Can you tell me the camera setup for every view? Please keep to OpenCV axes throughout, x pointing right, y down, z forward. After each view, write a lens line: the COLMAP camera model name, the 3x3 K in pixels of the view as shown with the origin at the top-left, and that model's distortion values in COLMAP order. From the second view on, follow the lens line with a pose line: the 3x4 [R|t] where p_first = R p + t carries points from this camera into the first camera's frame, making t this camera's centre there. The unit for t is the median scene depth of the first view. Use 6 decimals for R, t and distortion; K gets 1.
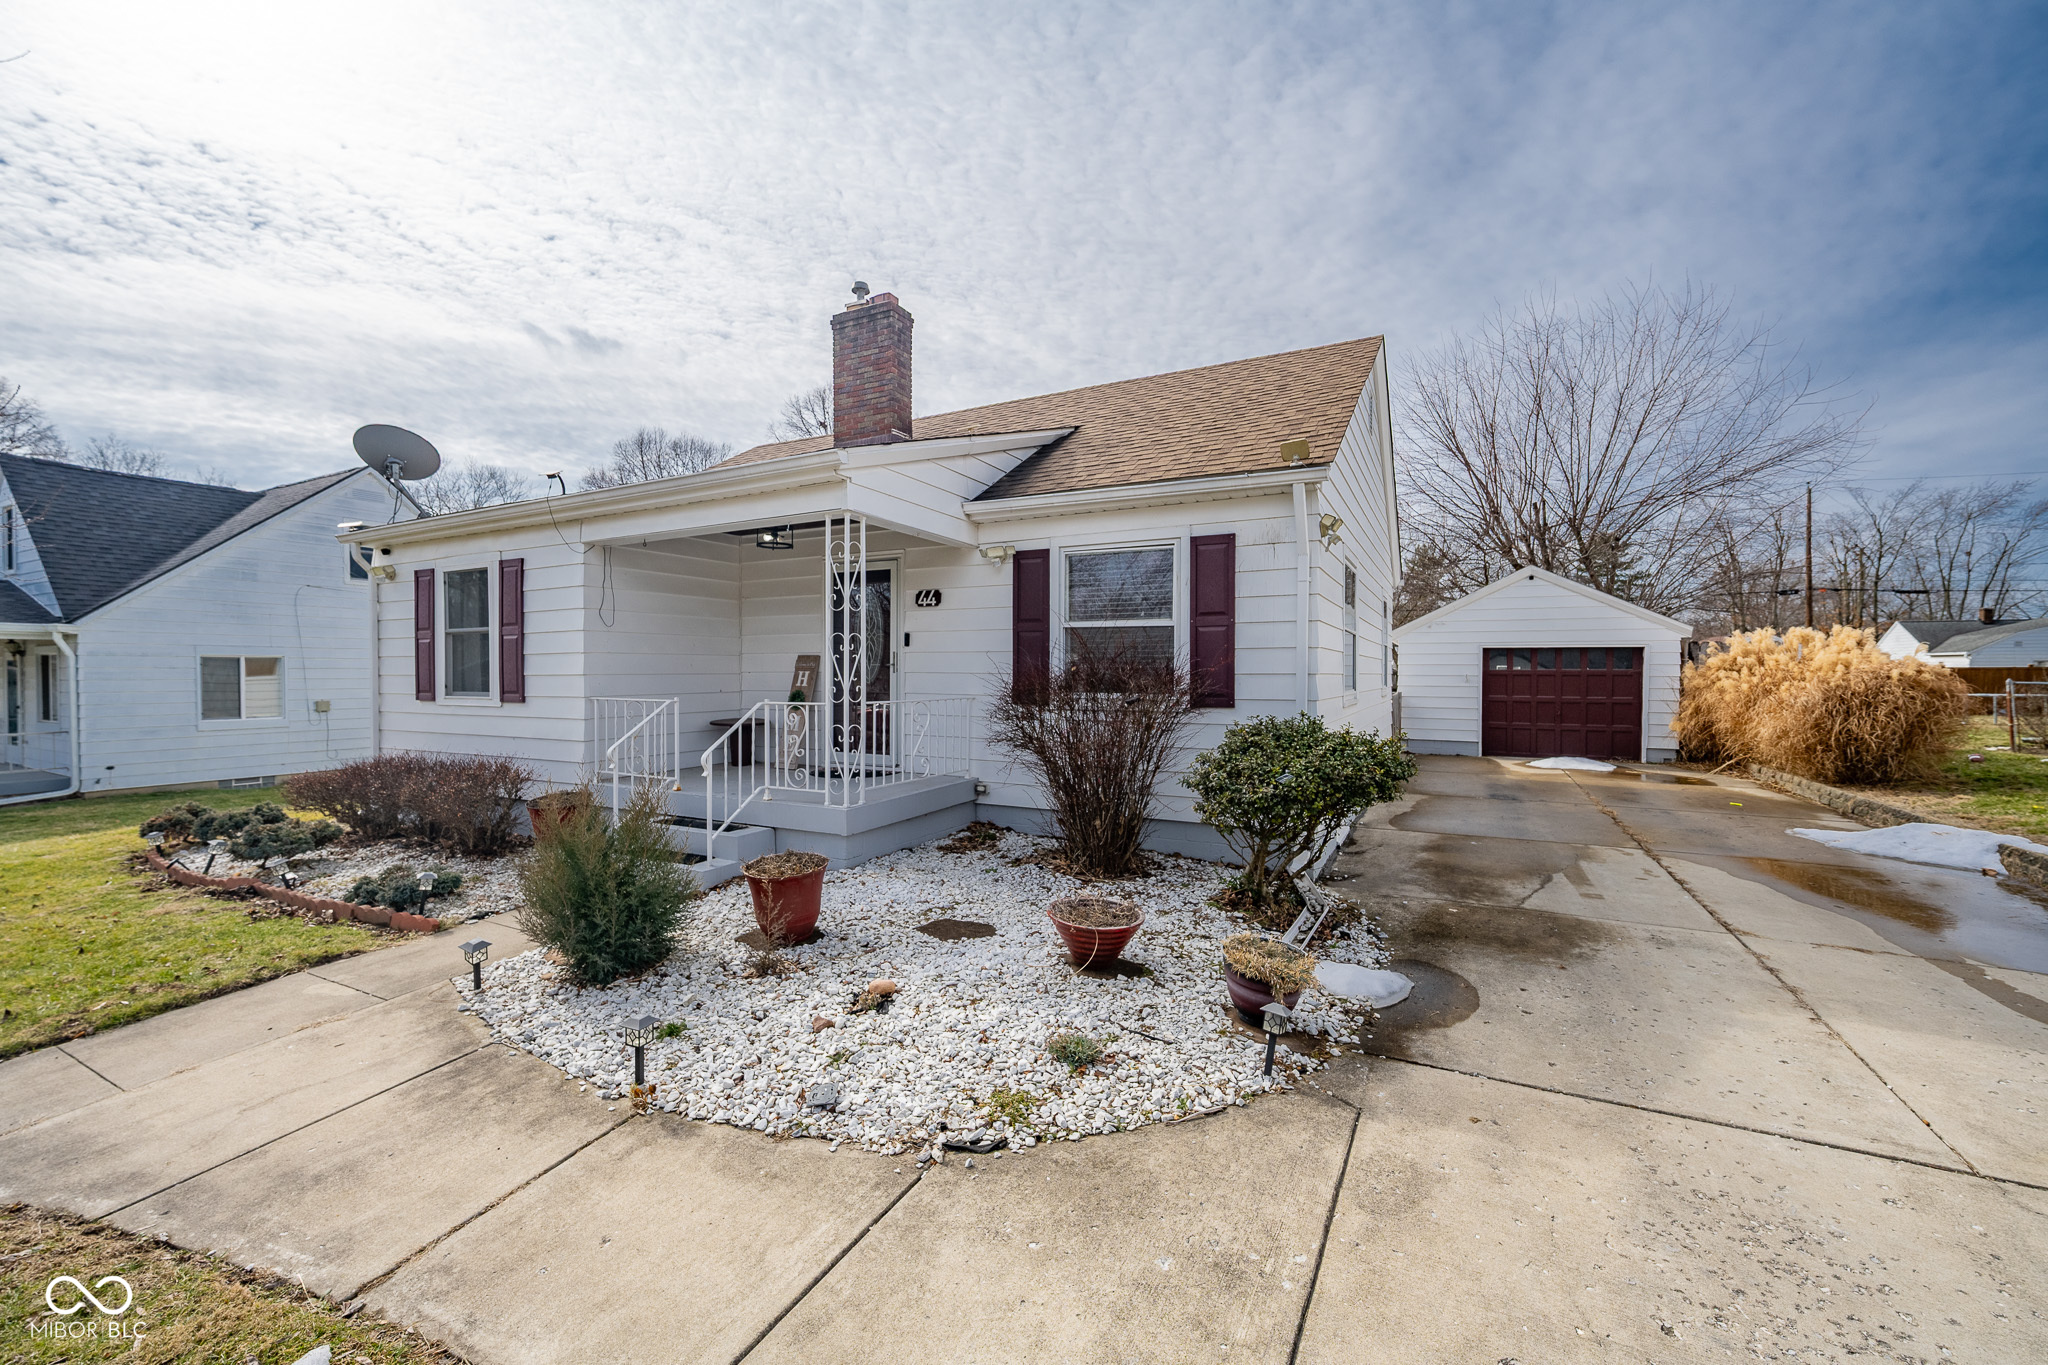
lens RADIAL K [[809.2, 0, 1018.8], [0, 809.2, 671.6], [0, 0, 1]] dist [0.000315, 0.000004]
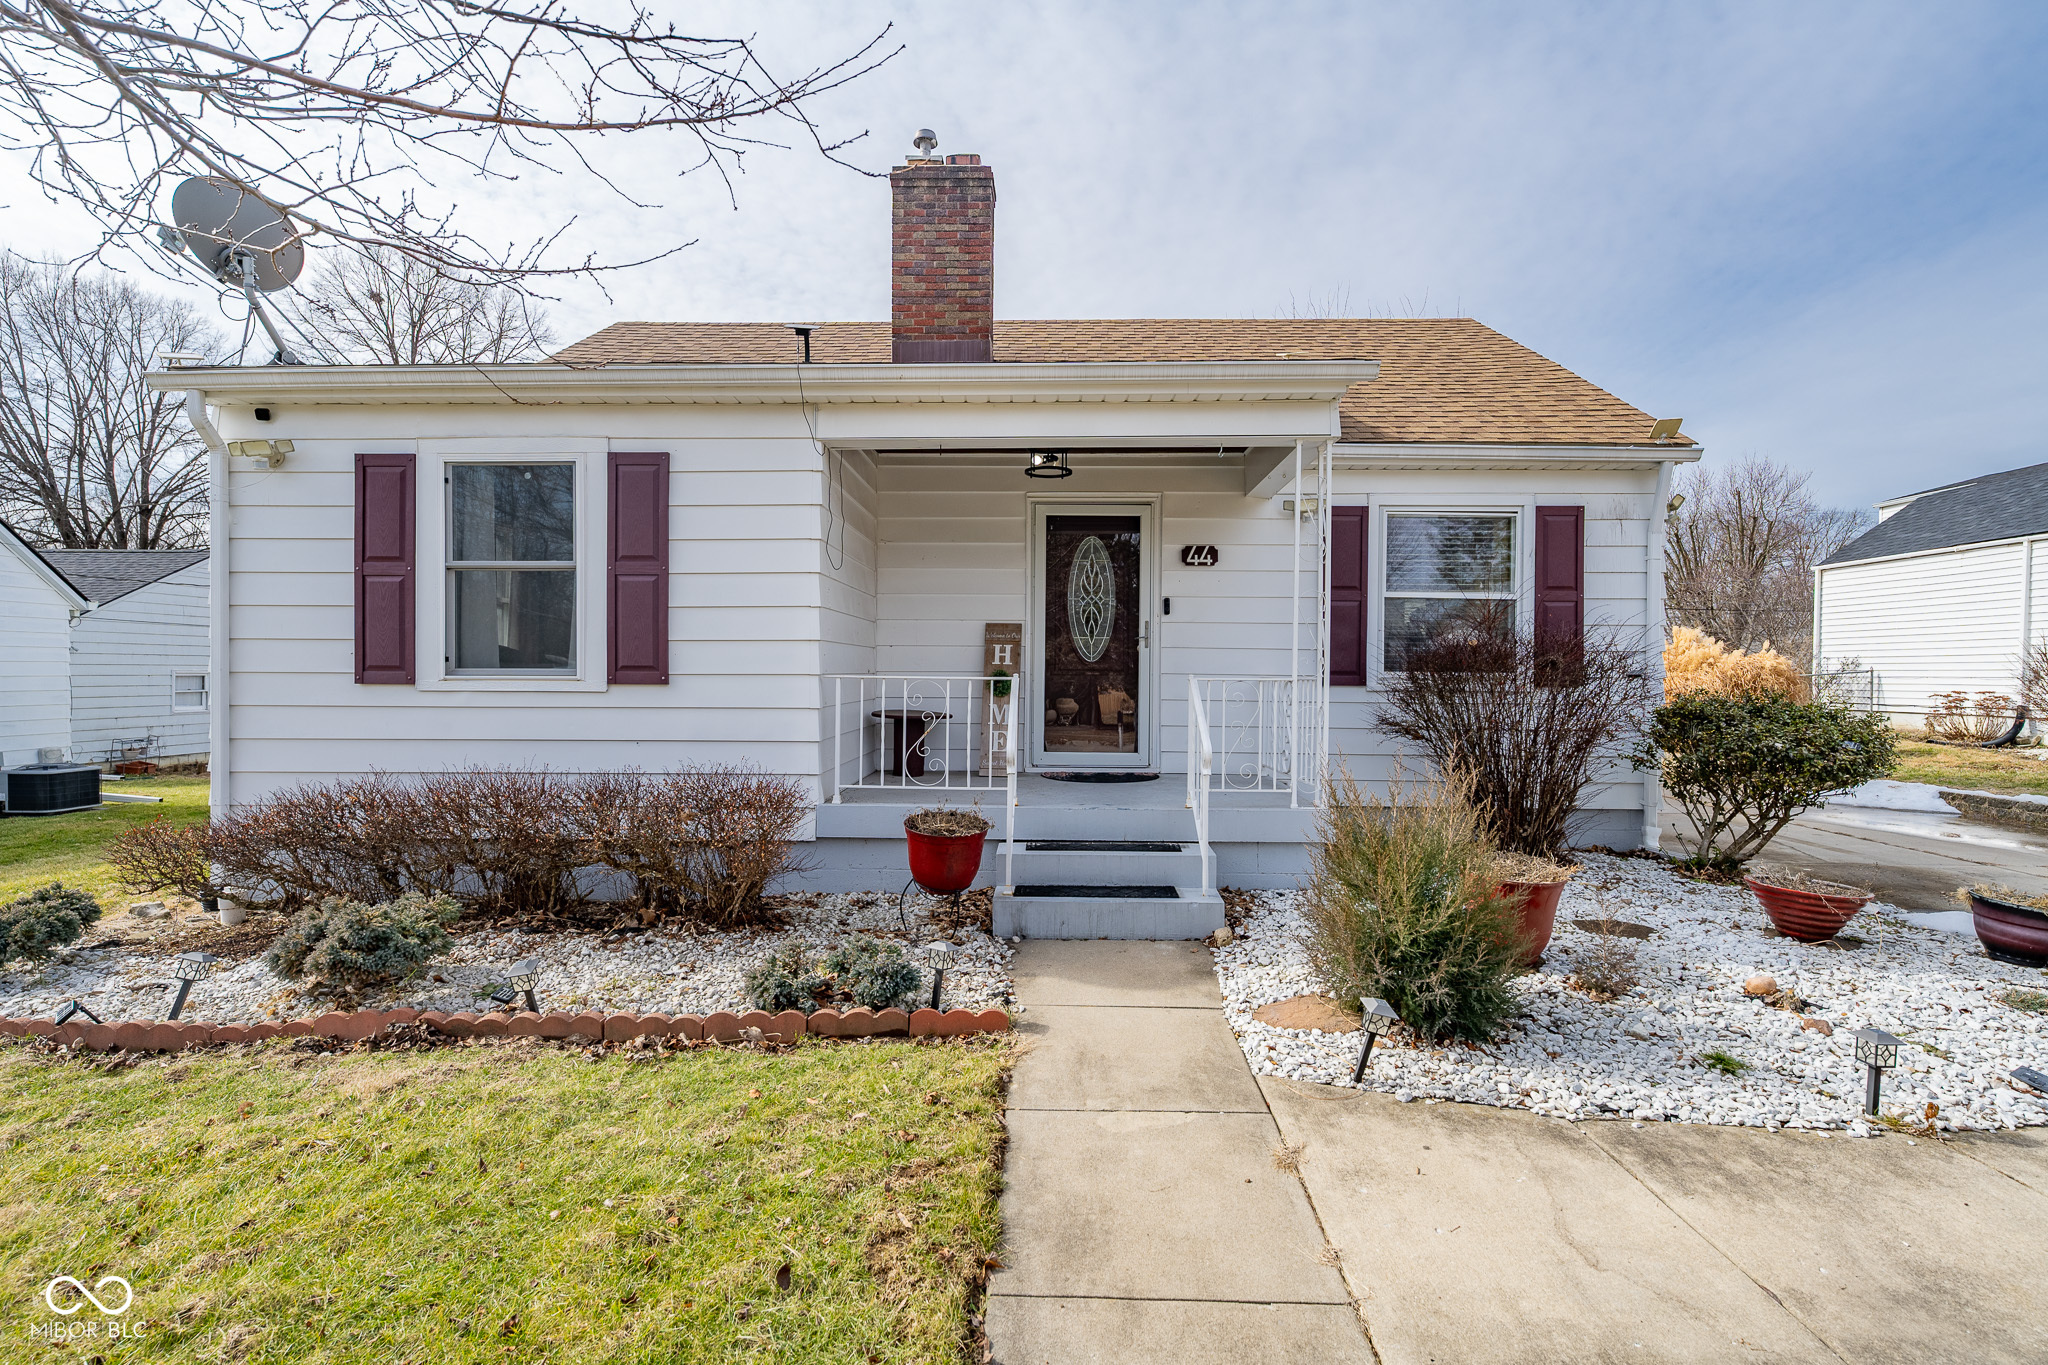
lens RADIAL K [[980.7, 0, 1021.8], [0, 980.7, 671.1], [0, 0, 1]] dist [0.000570, 0.000023]
pose [[0.897046, 0.007776, 0.441869, -0.705136], [-0.006035, 0.999967, -0.005346, 0.030340], [-0.441896, 0.002129, 0.897064, 0.204618]]
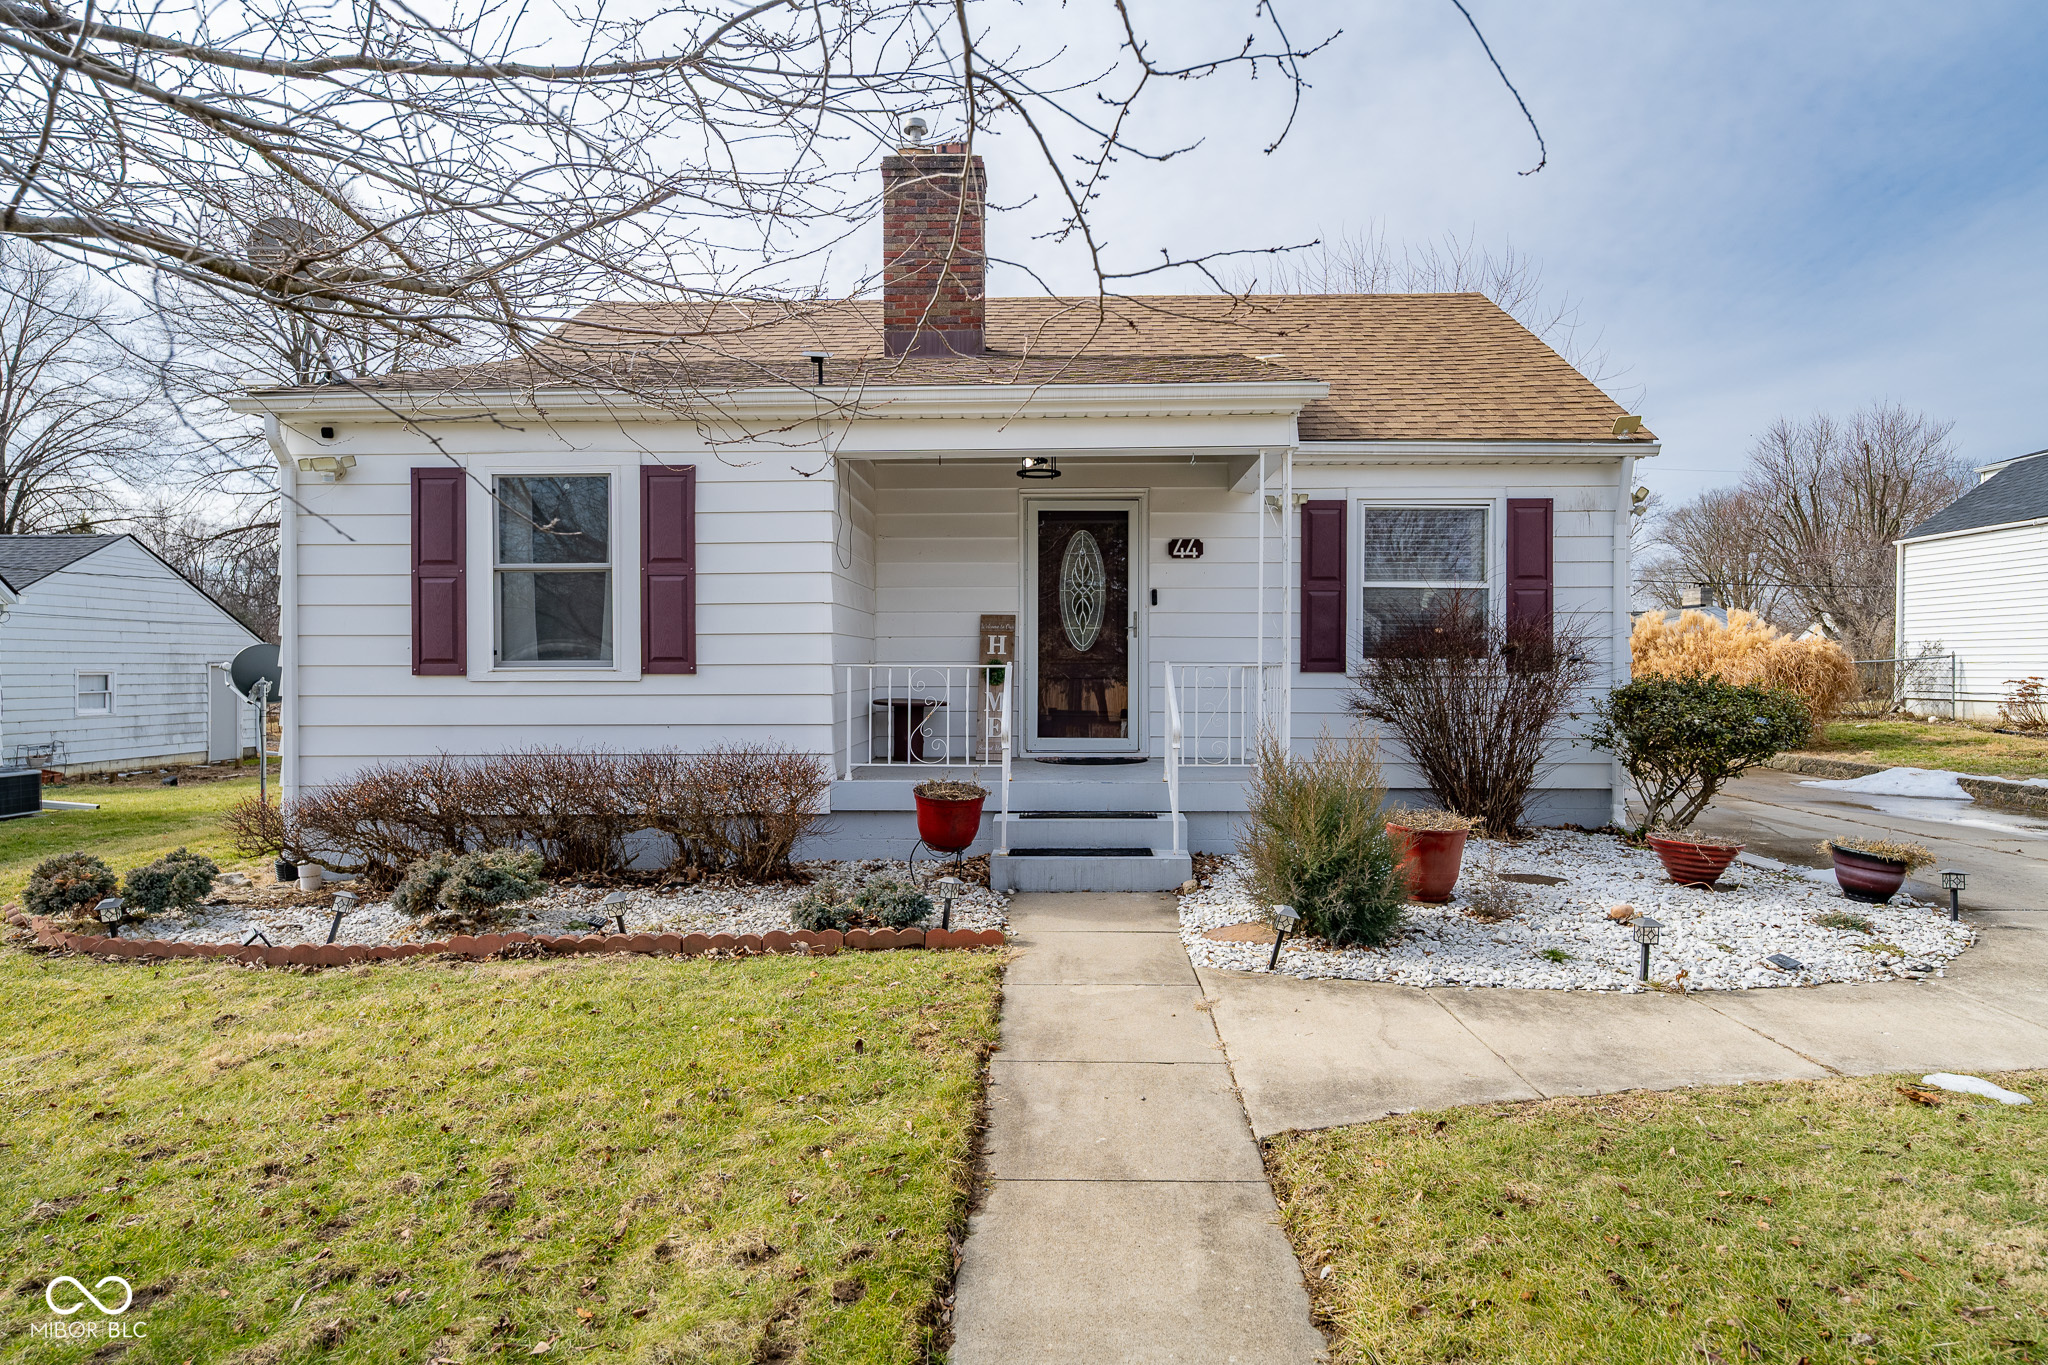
lens RADIAL K [[1204.1, 0, 1020.2], [0, 1204.1, 662.6], [0, 0, 1]] dist [0.002065, -0.000345]
pose [[0.897208, 0.002106, 0.441603, -0.821806], [0.001260, 0.999972, -0.007329, 0.036442], [-0.441606, 0.007132, 0.897181, -0.043743]]
